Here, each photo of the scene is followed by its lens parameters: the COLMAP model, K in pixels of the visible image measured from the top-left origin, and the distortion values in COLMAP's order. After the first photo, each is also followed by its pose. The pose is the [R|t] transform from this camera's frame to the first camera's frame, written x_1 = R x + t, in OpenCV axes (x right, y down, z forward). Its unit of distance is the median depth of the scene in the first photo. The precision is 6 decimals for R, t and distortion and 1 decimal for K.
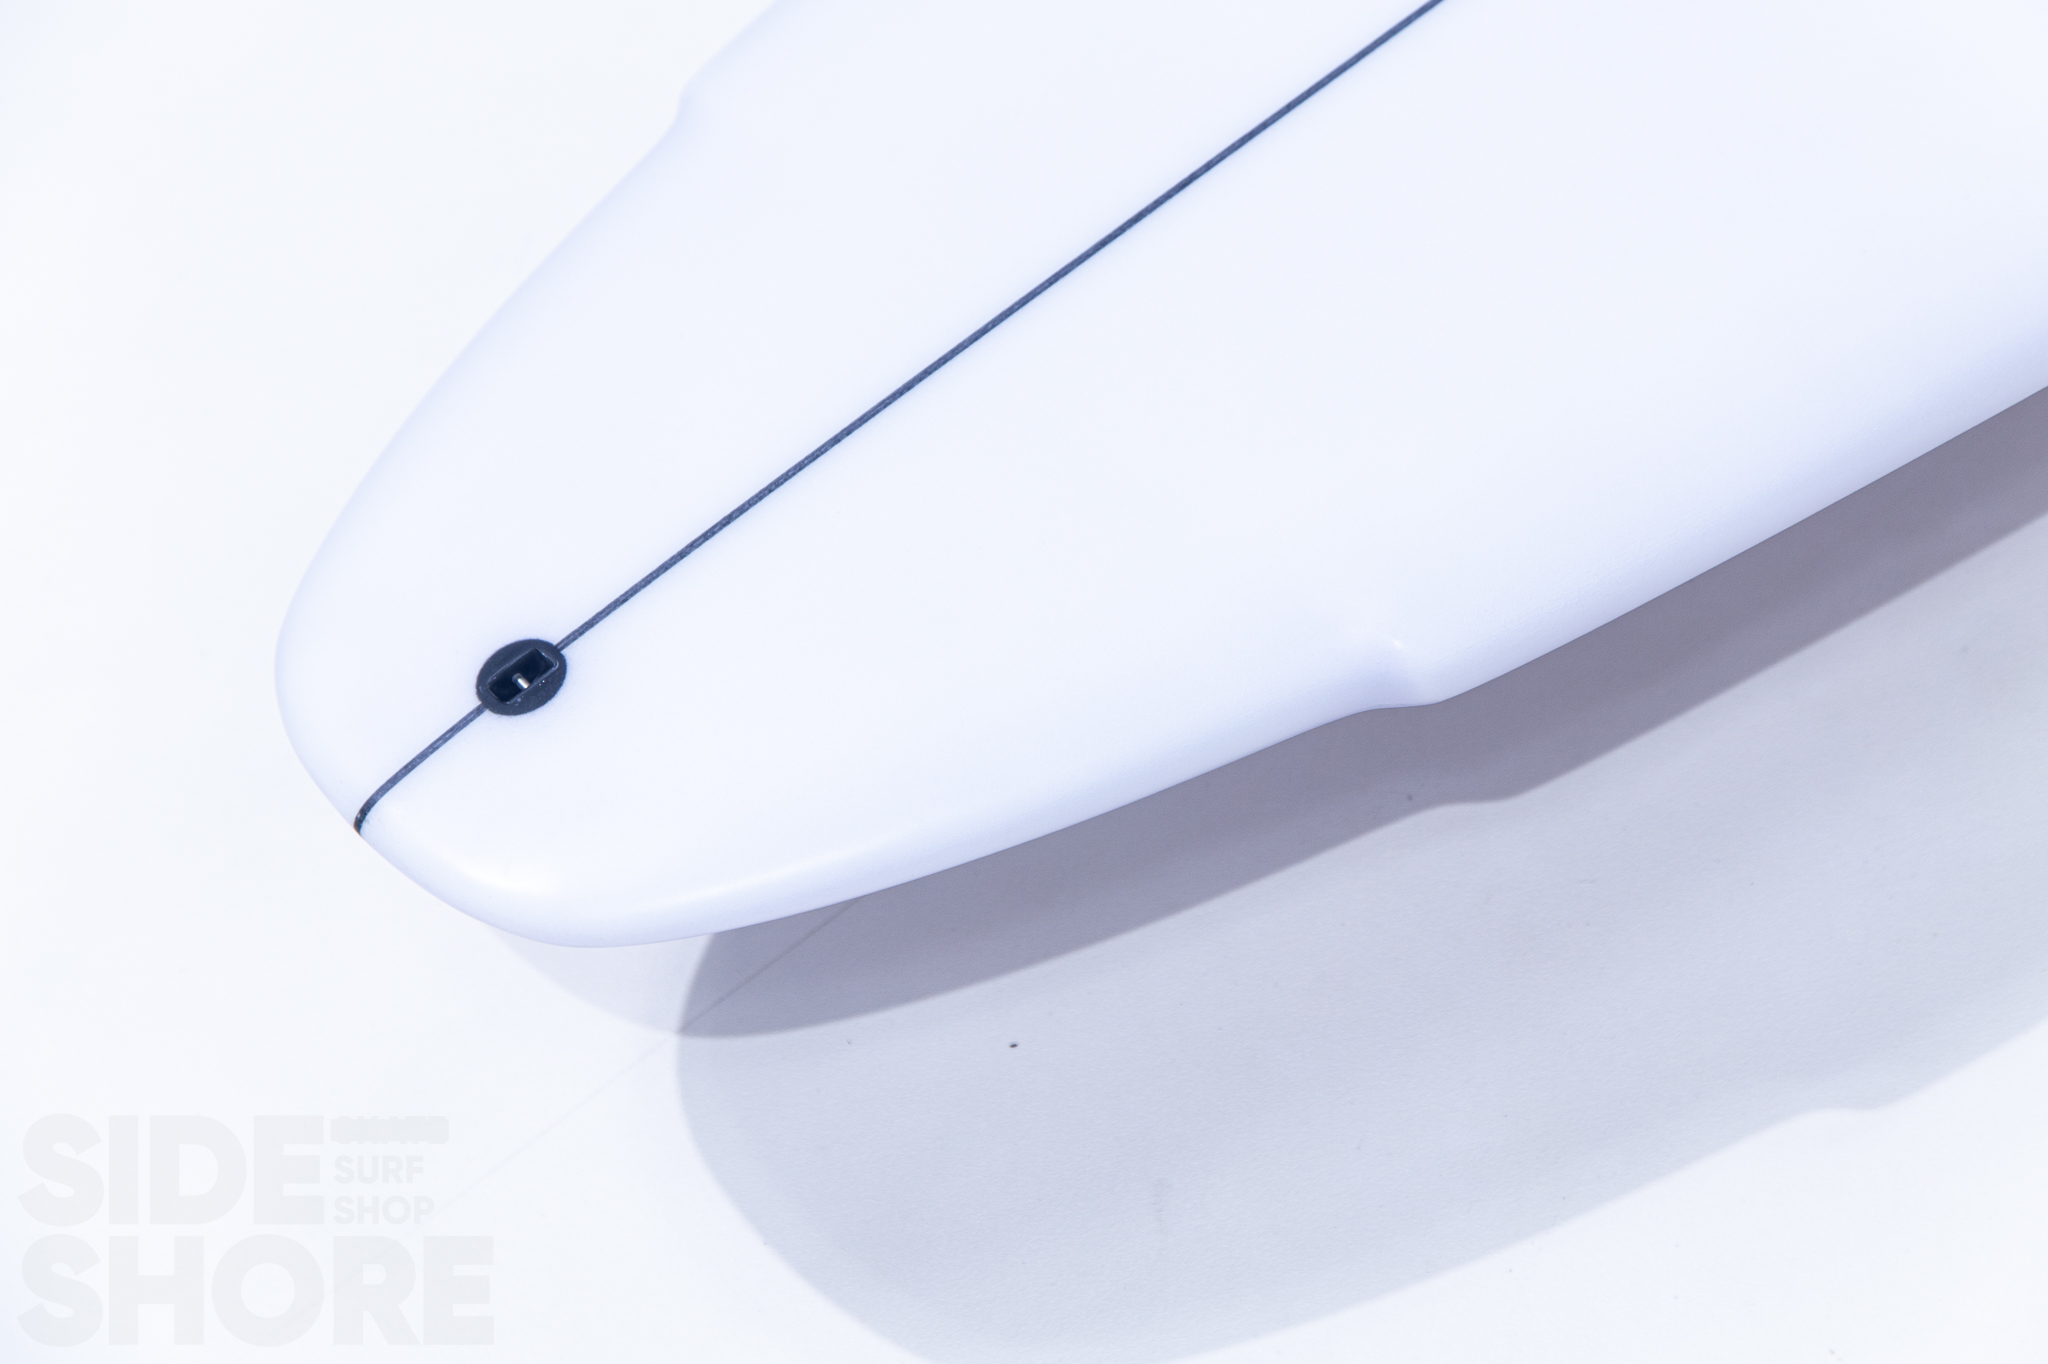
lens RADIAL K [[4910.8, 0, 1024.1], [0, 4910.8, 686.2], [0, 0, 1]] dist [-0.220157, 0.000000]
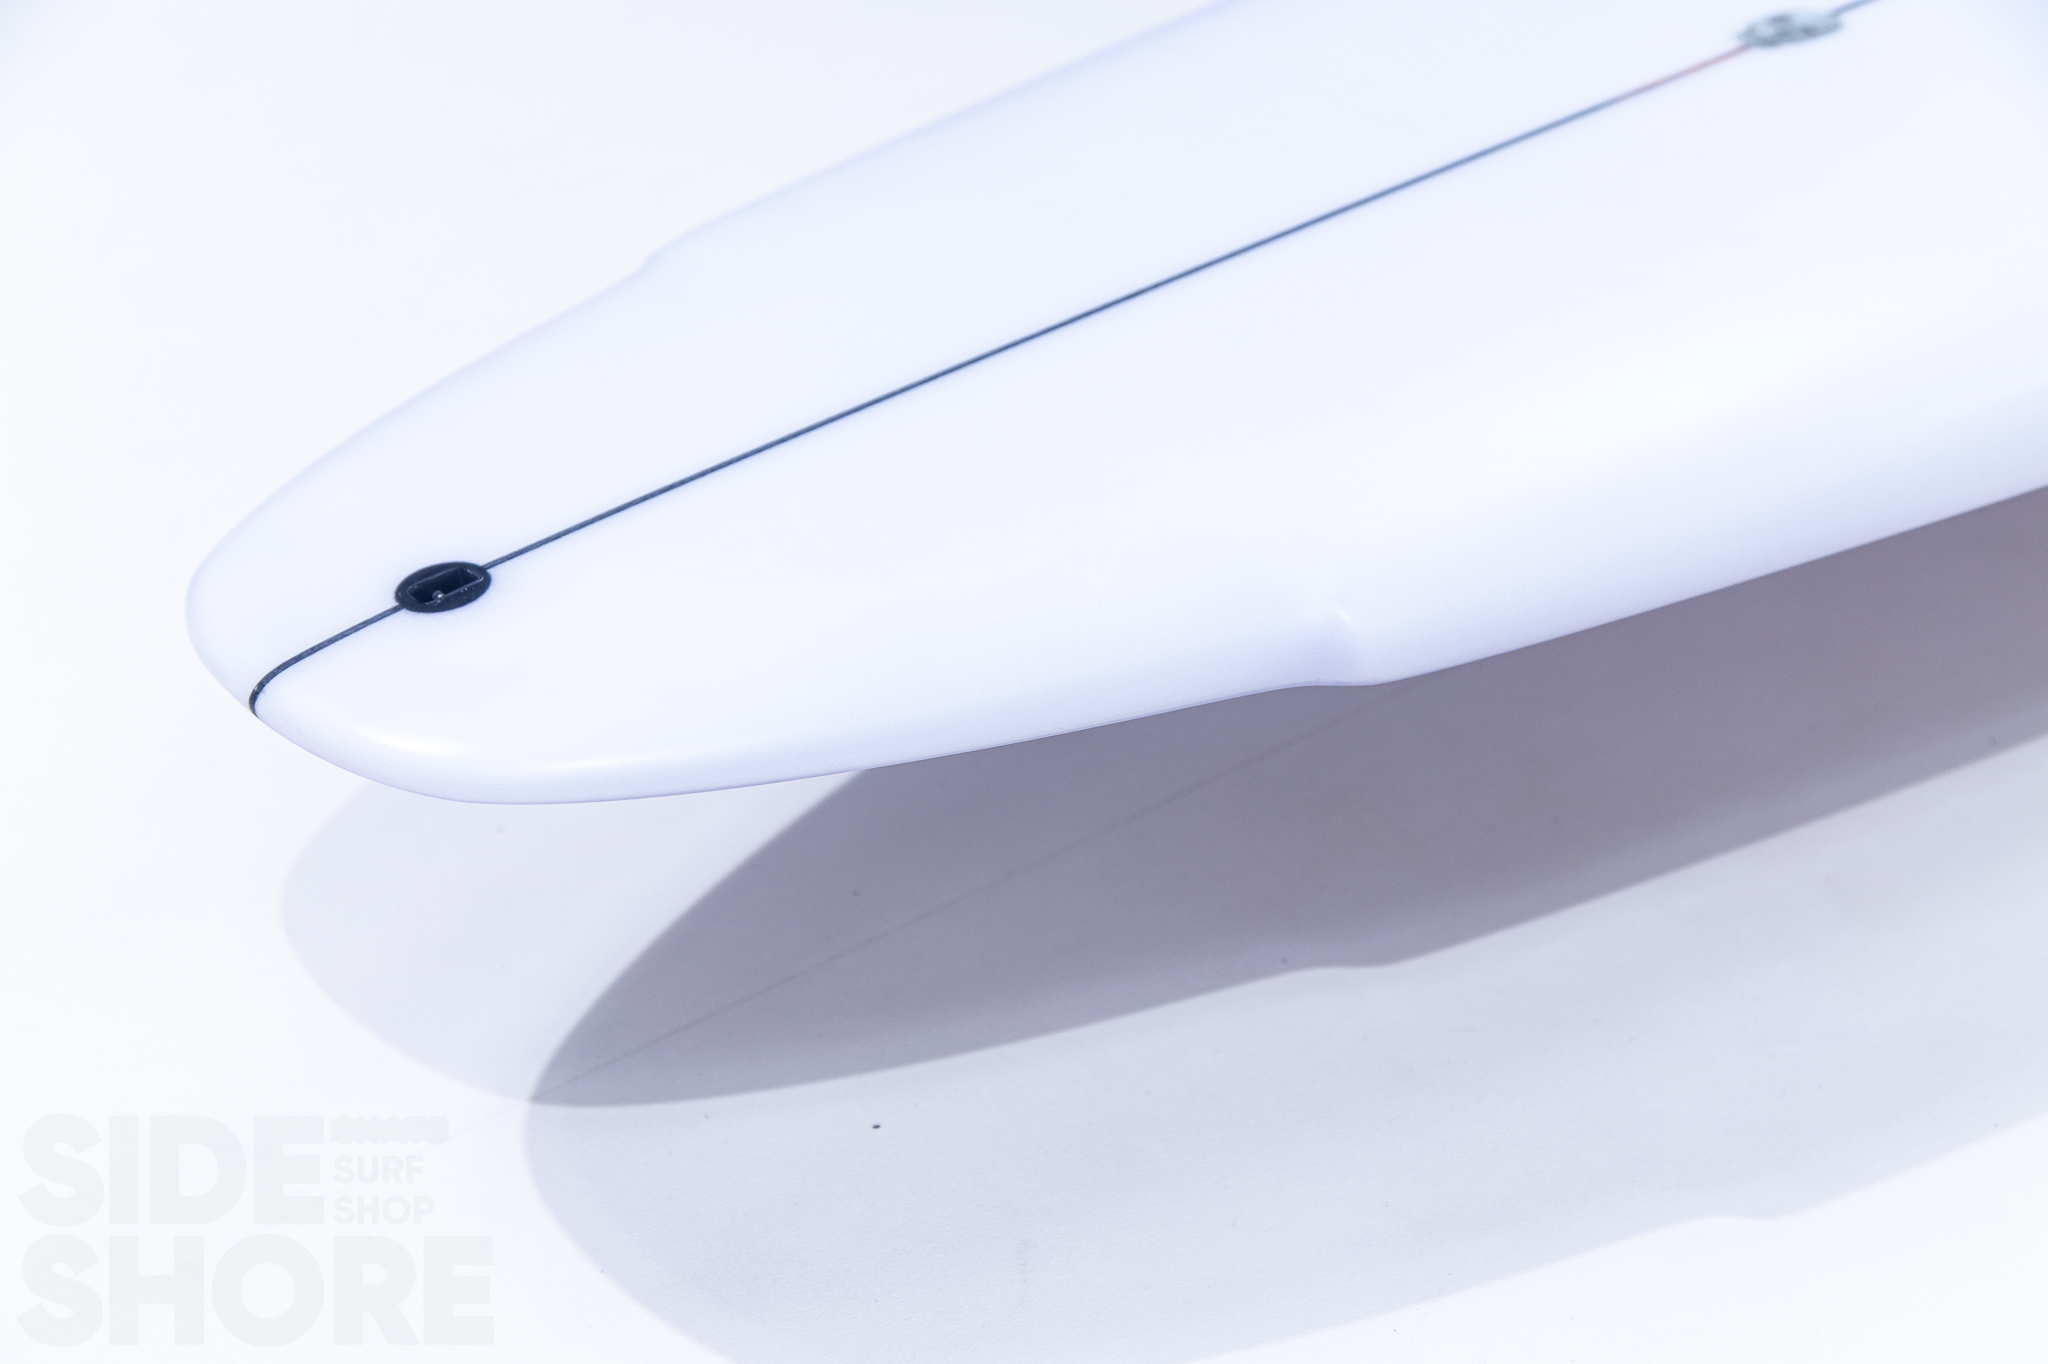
lens RADIAL K [[3673.4, 0, 1040.5], [0, 3673.4, 681.8], [0, 0, 1]] dist [-0.124682, 0.000000]
pose [[0.990983, 0.116187, 0.066732, -0.029326], [-0.087166, 0.937286, -0.337486, 0.238693], [-0.101759, 0.328626, 0.938962, 0.291181]]
